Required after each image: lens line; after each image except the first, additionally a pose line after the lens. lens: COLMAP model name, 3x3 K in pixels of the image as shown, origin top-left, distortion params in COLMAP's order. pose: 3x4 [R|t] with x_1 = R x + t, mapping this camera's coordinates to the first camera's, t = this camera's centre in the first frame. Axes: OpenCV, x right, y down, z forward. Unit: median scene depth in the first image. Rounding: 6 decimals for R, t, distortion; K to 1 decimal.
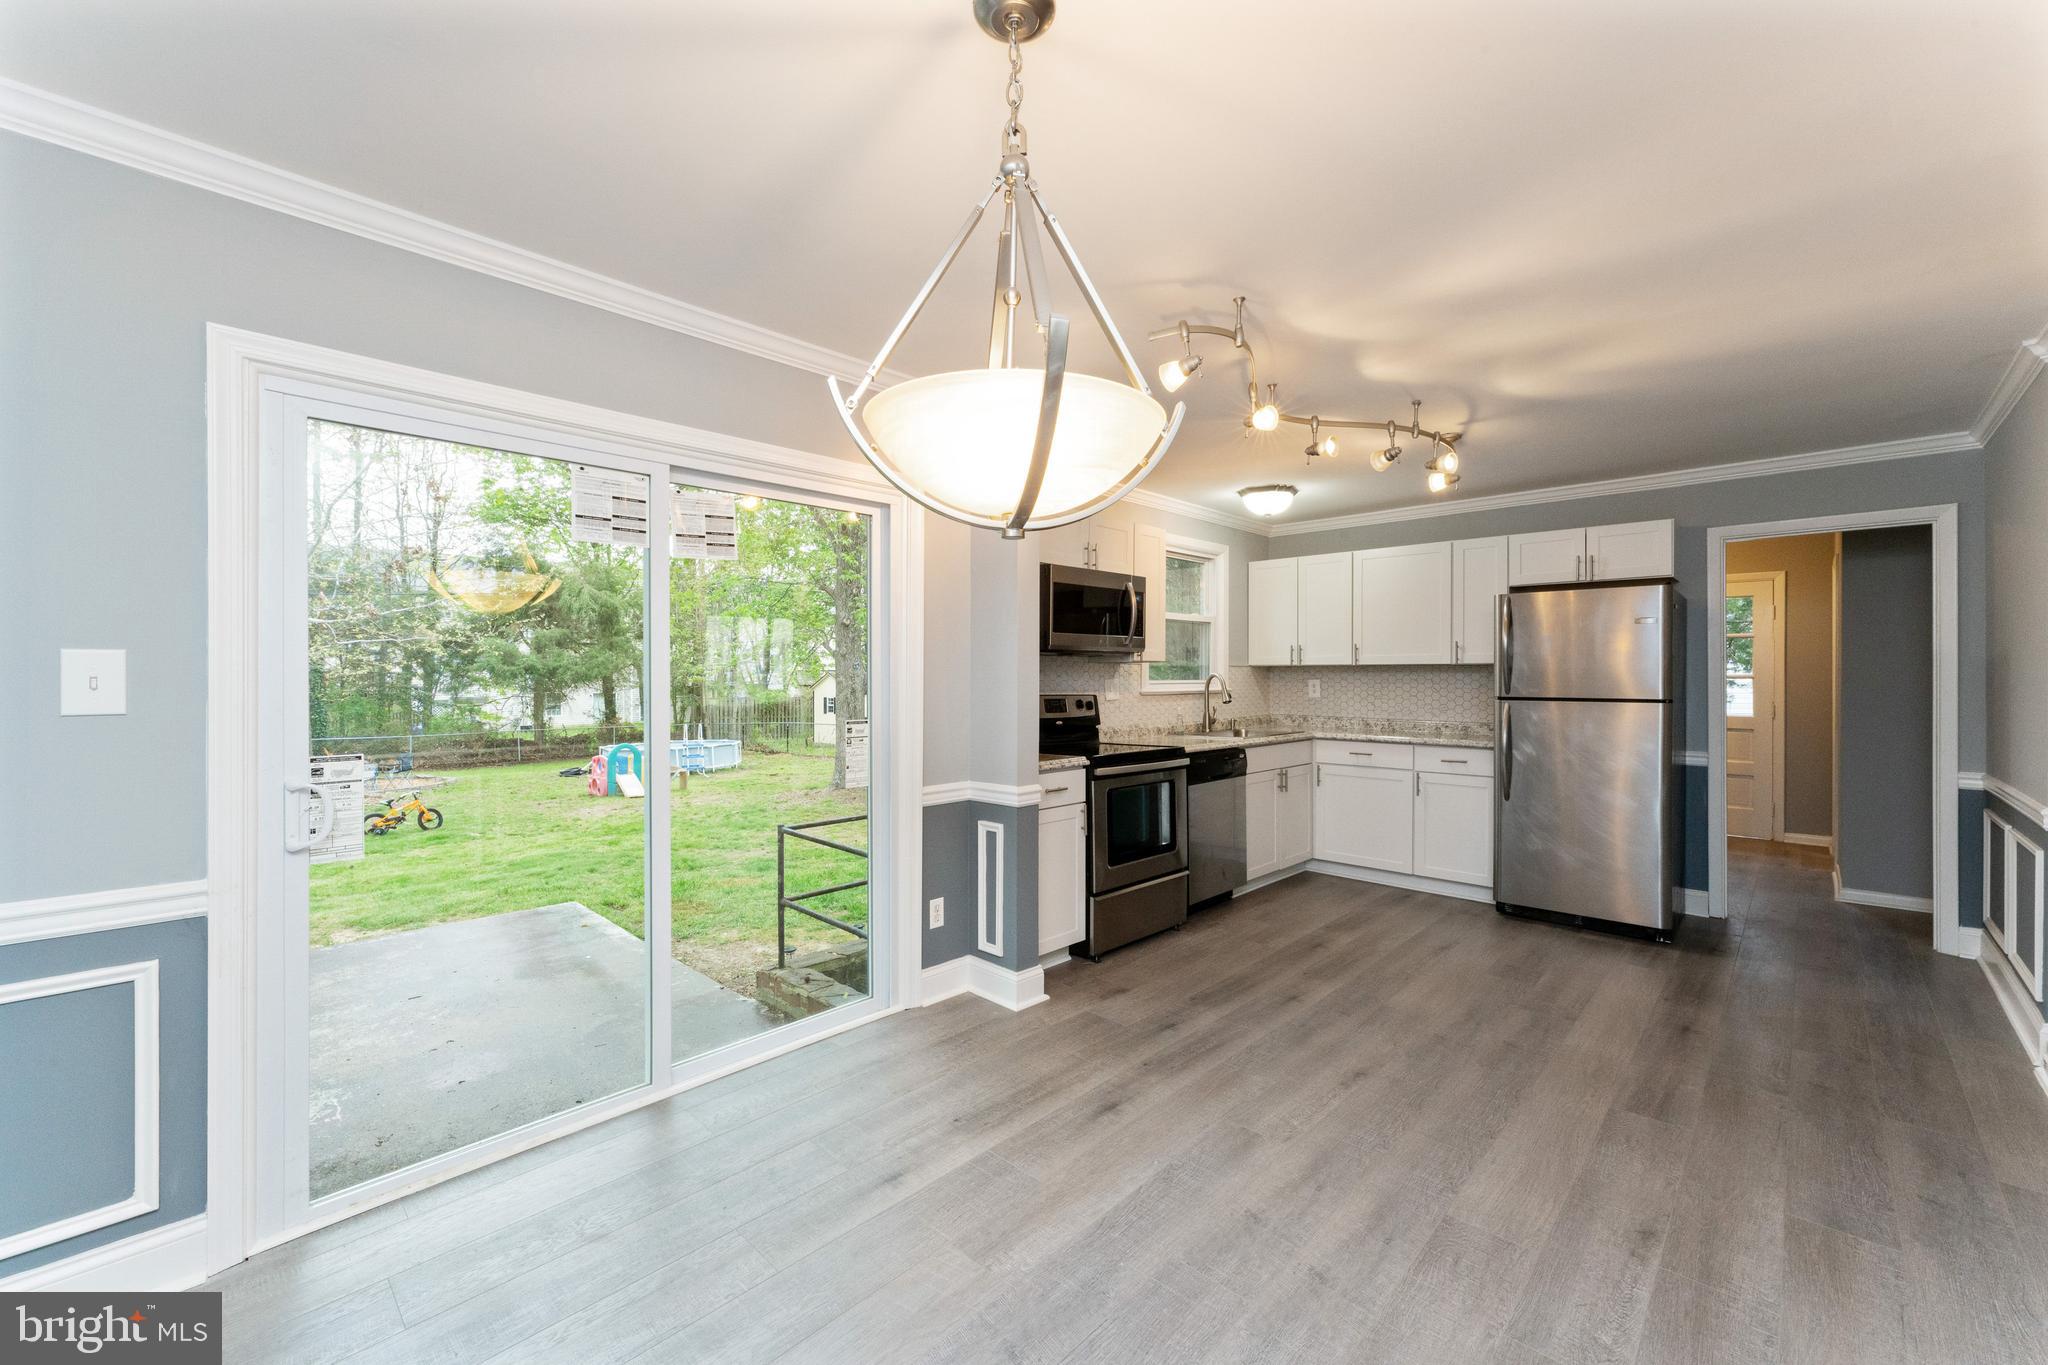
lens RADIAL K [[812.7, 0, 1018.4], [0, 812.7, 676.1], [0, 0, 1]] dist [-0.000250, -0.000137]
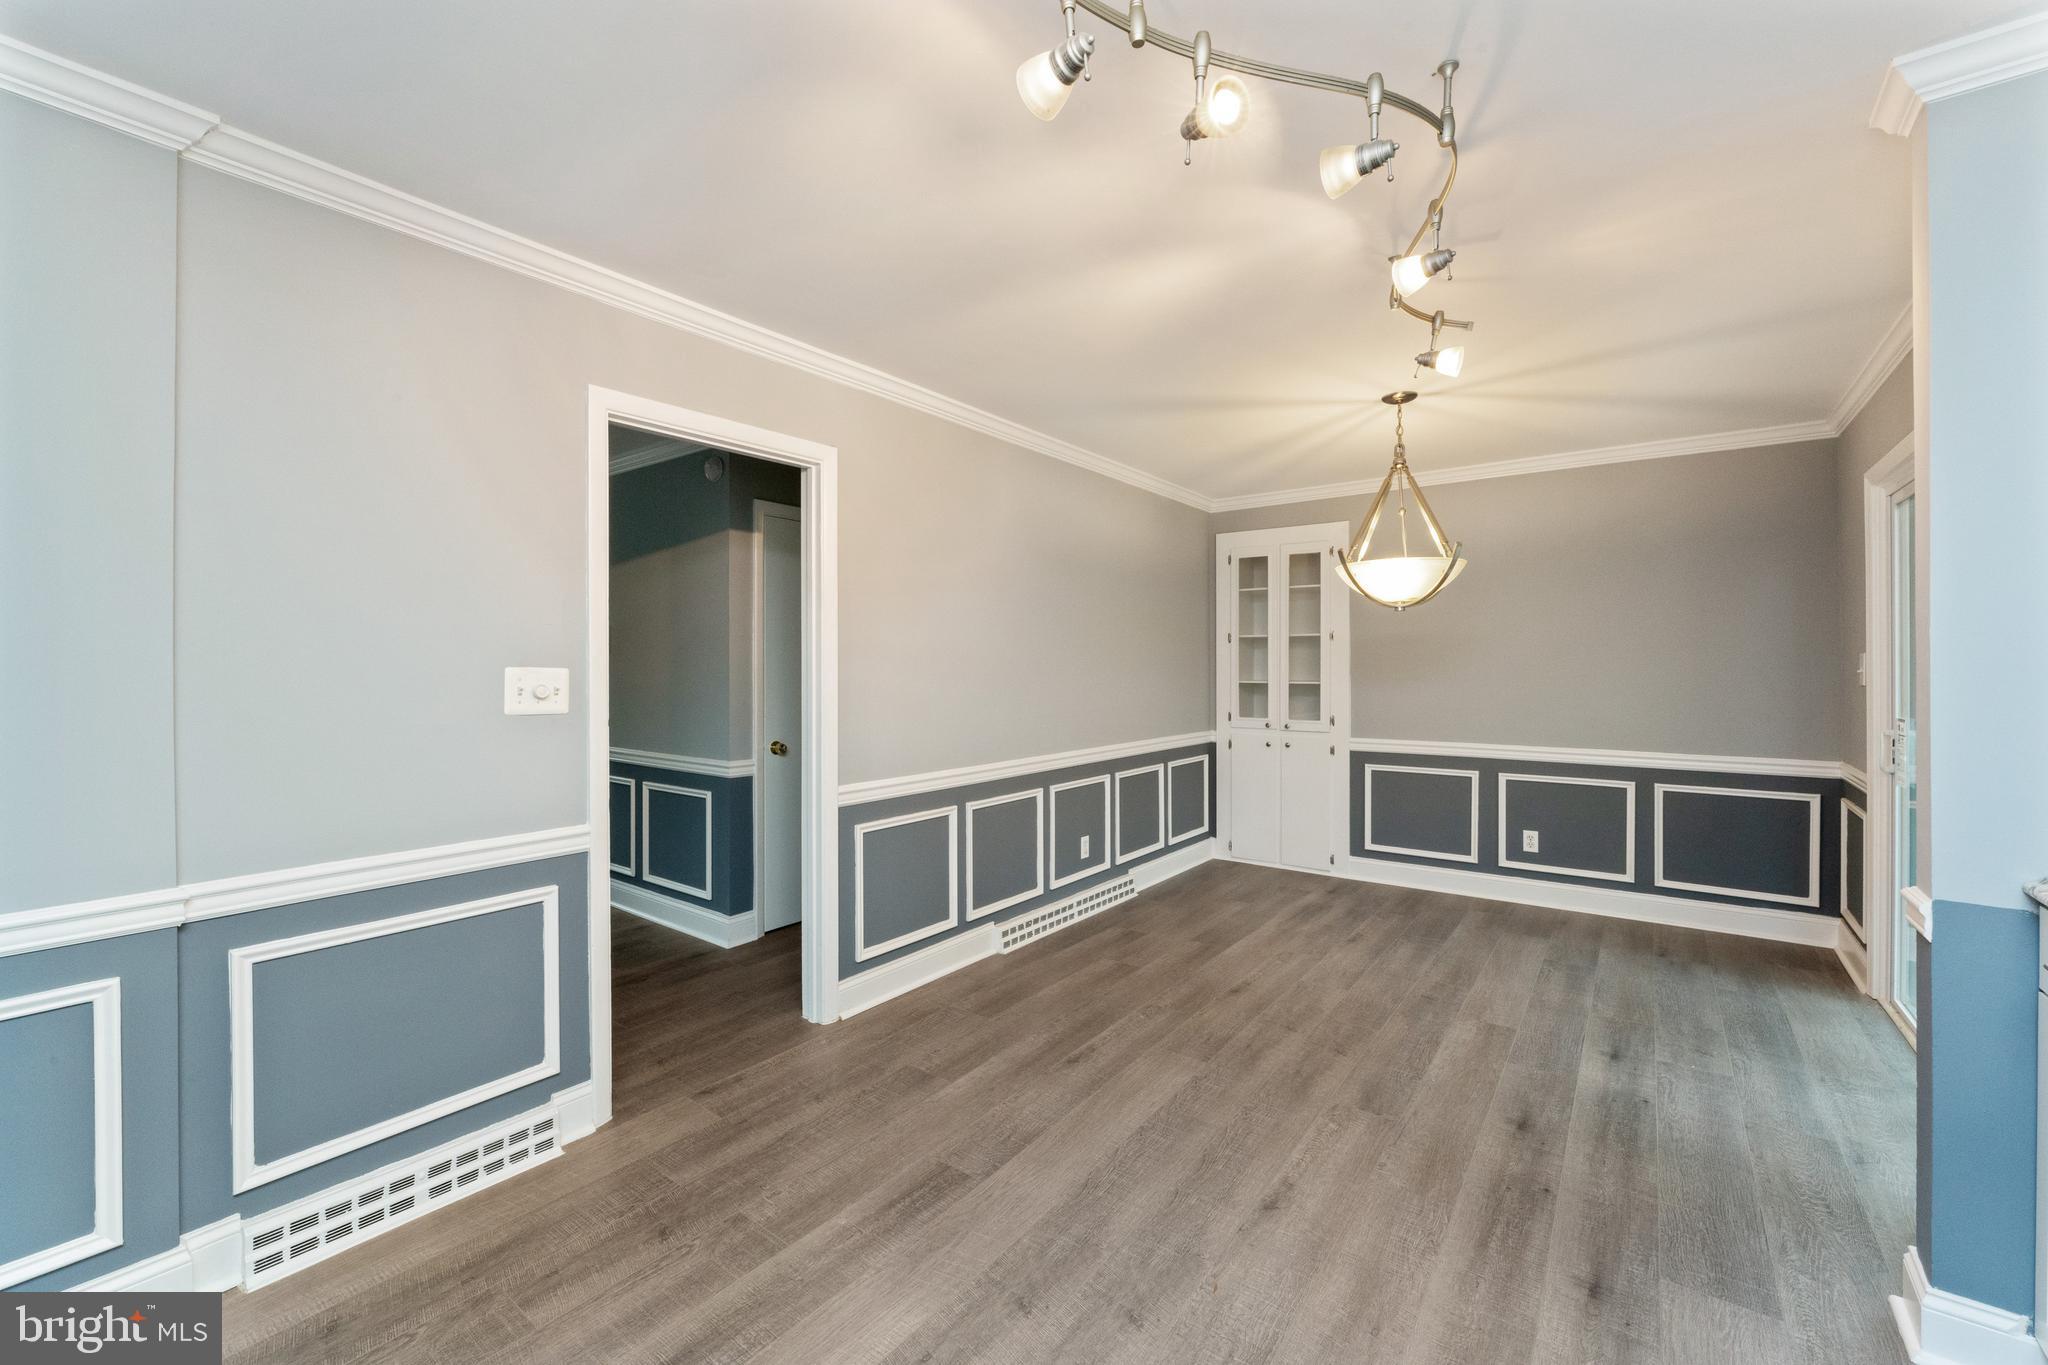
lens RADIAL K [[826.7, 0, 1023.4], [0, 826.7, 663.0], [0, 0, 1]] dist [-0.004637, 0.000023]
pose [[-0.992770, -0.000036, -0.120033, 0.488964], [0.000065, 1.000000, -0.000840, -0.003075], [0.120033, -0.000841, -0.992770, 1.145816]]
